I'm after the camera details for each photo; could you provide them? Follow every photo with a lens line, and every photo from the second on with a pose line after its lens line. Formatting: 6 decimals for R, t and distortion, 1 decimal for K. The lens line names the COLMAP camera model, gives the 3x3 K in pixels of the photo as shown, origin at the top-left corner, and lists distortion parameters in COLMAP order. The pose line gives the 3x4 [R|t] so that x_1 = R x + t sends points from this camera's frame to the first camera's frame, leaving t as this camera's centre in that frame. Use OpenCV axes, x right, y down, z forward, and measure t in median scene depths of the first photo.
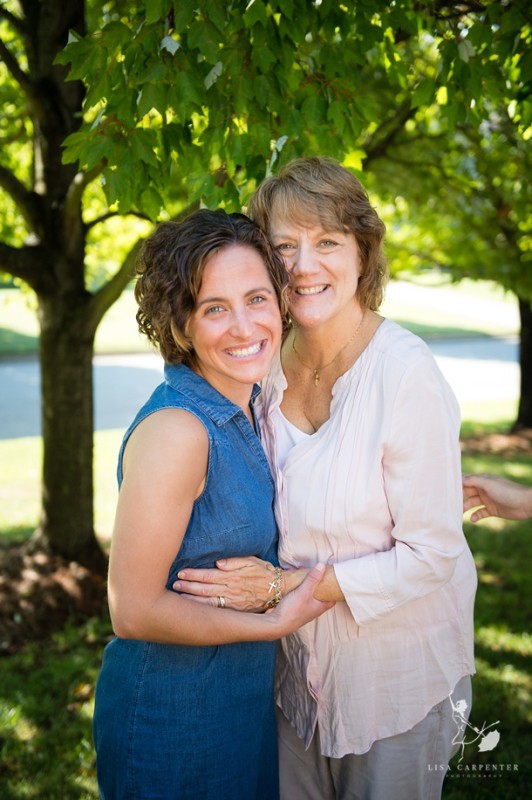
lens RADIAL K [[1073.6, 0, 264.5], [0, 1073.6, 402.0], [0, 0, 1]] dist [0.078083, 0.000000]
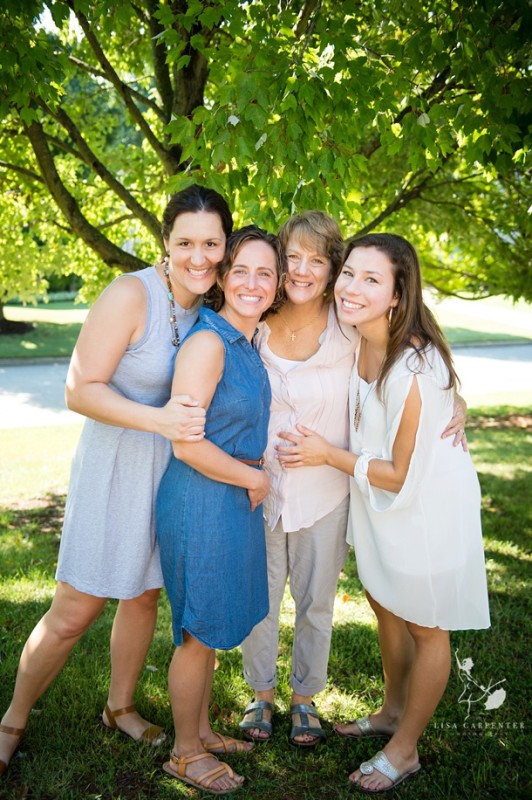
lens RADIAL K [[858.6, 0, 264.3], [0, 858.6, 399.4], [0, 0, 1]] dist [0.017165, 0.000000]
pose [[0.993996, 0.011862, -0.108771, 0.046996], [-0.012043, 0.999927, -0.001005, 0.037822], [0.108751, 0.002309, 0.994066, -0.125238]]
